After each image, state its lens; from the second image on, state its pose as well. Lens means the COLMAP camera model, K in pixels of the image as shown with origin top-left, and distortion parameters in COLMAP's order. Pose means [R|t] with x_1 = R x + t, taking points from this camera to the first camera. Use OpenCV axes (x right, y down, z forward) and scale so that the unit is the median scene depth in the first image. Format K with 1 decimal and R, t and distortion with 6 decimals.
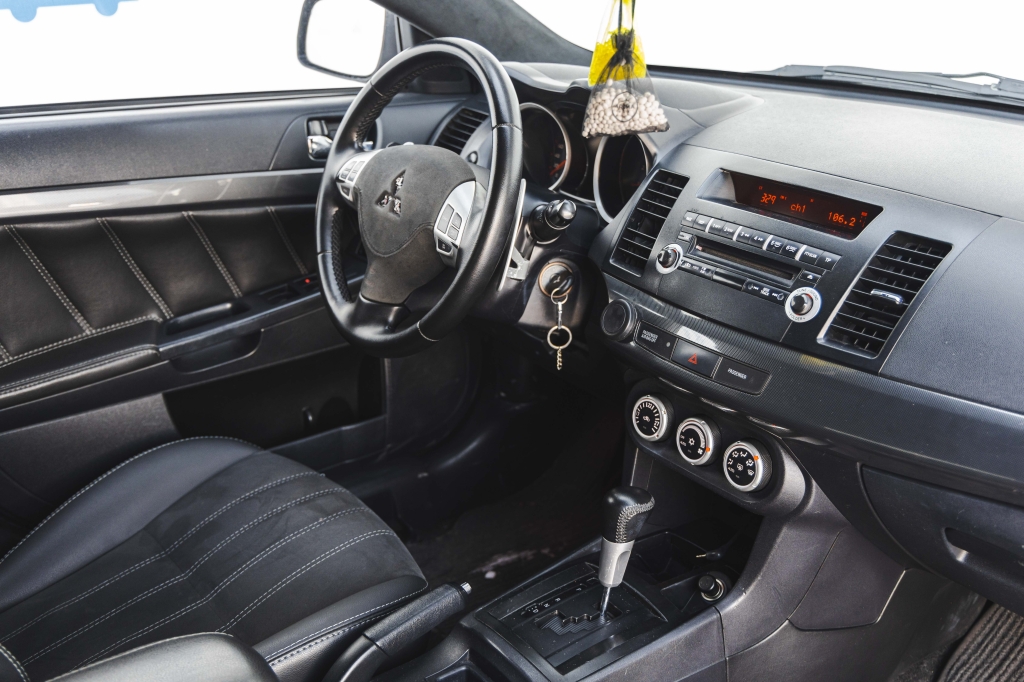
lens RADIAL K [[1077.4, 0, 512.0], [0, 1077.4, 341.0], [0, 0, 1]] dist [0.002374, 0.006340]
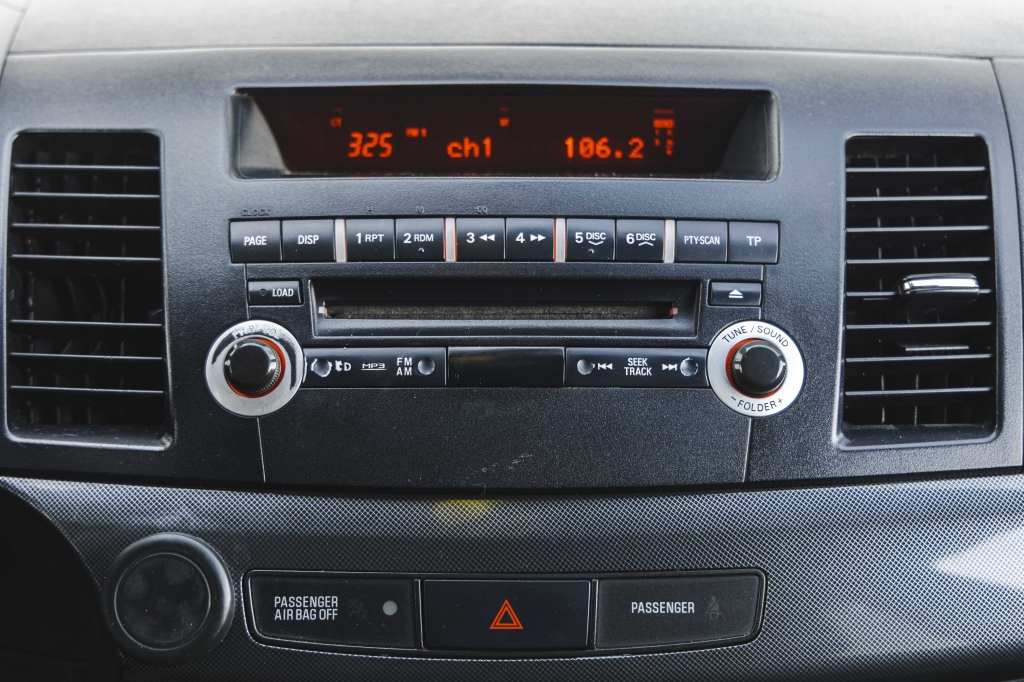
lens RADIAL K [[1496.5, 0, 512.0], [0, 1496.5, 341.0], [0, 0, 1]] dist [-0.002395, 0.017830]
pose [[0.583854, -0.272035, 0.764925, -0.162109], [0.294082, 0.949070, 0.113056, -0.114951], [-0.756723, 0.158943, 0.634119, 0.658530]]
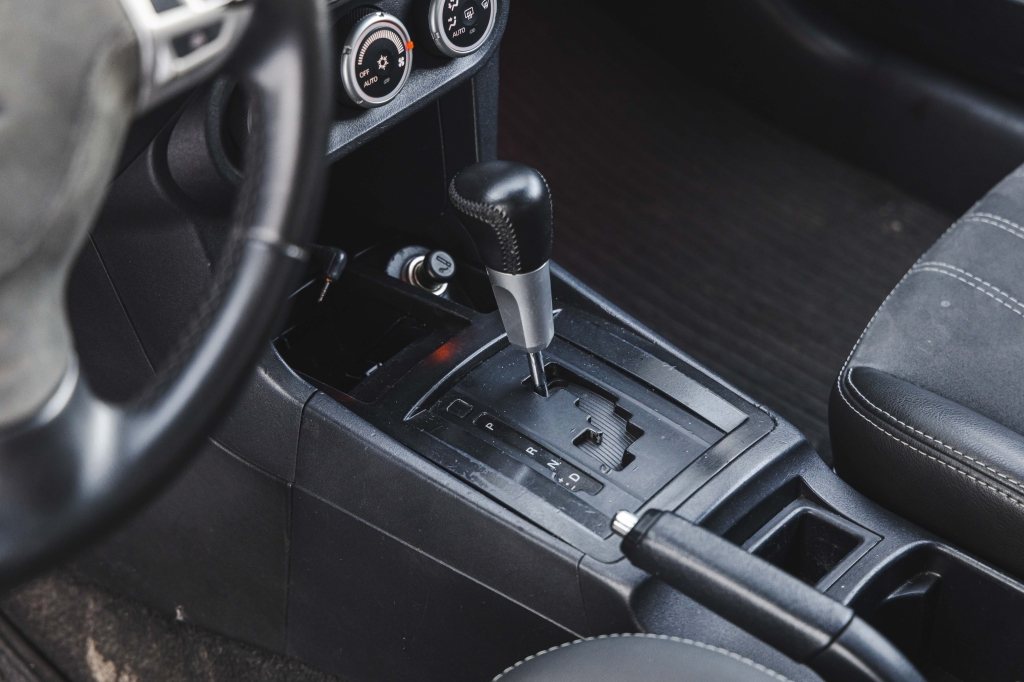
lens RADIAL K [[2080.4, 0, 512.0], [0, 2080.4, 341.0], [0, 0, 1]] dist [-0.006446, 0.000334]
pose [[-0.222787, -0.609797, 0.760601, -0.666979], [0.367512, 0.670109, 0.644895, -0.425066], [-0.902940, 0.423204, 0.074816, 0.937695]]
